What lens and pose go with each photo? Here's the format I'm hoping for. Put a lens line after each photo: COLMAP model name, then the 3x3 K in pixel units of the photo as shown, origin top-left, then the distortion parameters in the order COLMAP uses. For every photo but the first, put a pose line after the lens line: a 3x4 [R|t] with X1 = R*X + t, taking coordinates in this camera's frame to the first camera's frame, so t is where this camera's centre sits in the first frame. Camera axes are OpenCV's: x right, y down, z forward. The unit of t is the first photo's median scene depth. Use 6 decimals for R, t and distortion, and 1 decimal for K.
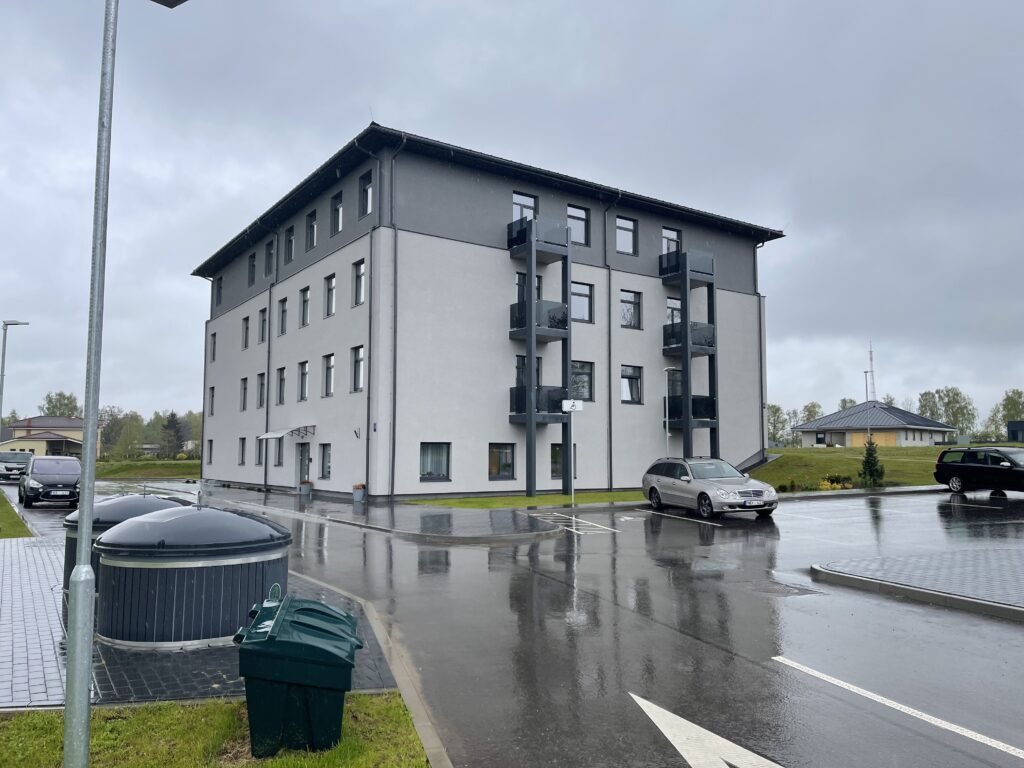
lens RADIAL K [[763.0, 0, 518.4], [0, 763.0, 383.2], [0, 0, 1]] dist [0.015007, -0.003527]
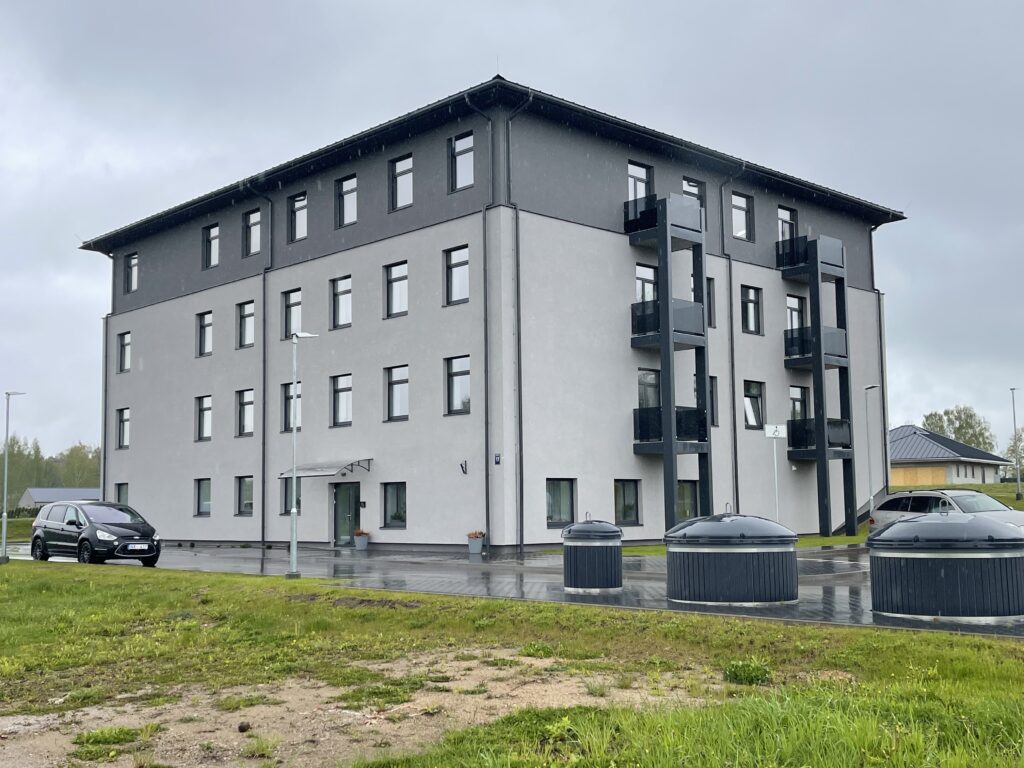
lens RADIAL K [[1140.8, 0, 512.0], [0, 1140.8, 384.0], [0, 0, 1]] dist [0.009938, -0.010424]
pose [[0.988697, 0.001763, 0.149918, -0.280972], [0.000496, 0.999887, -0.015029, -0.002094], [-0.149927, 0.014934, 0.988584, -0.135675]]
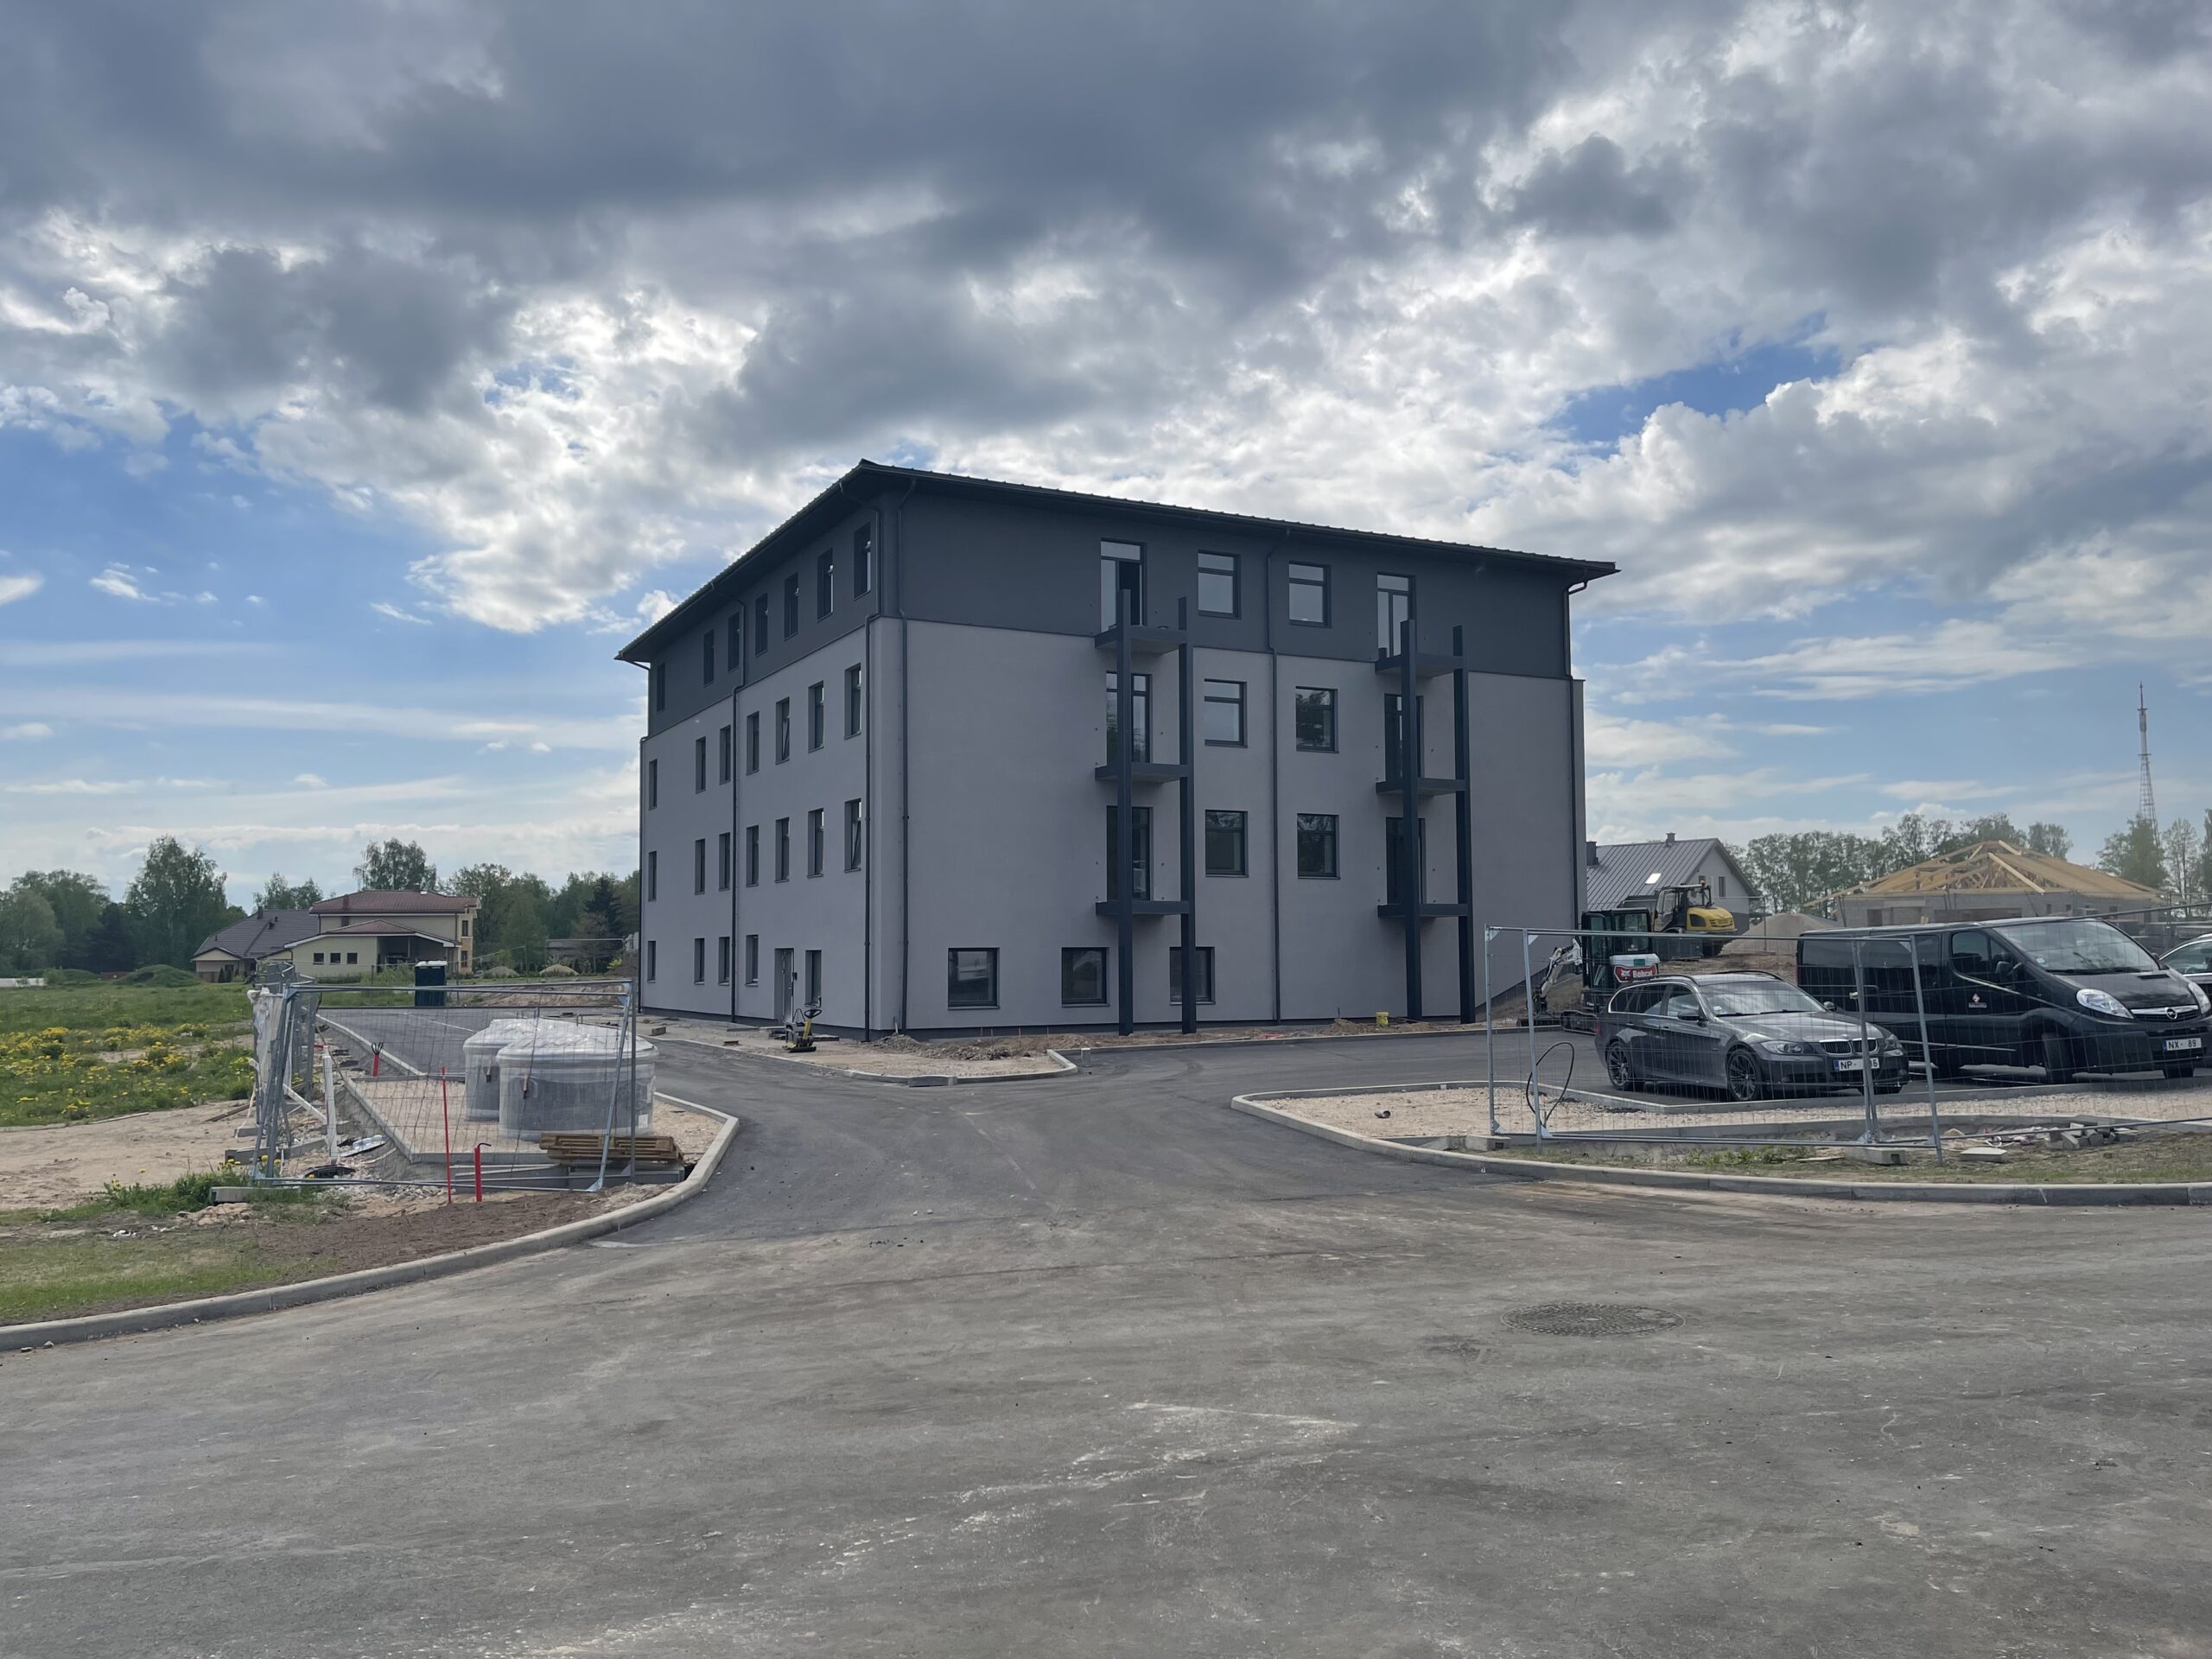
lens RADIAL K [[1648.2, 0, 1119.8], [0, 1648.2, 827.8], [0, 0, 1]] dist [0.015007, -0.003527]
pose [[0.992373, -0.017236, -0.122062, 0.154141], [0.019307, 0.999689, 0.015802, -0.036190], [0.121752, -0.018038, 0.992397, -0.301809]]
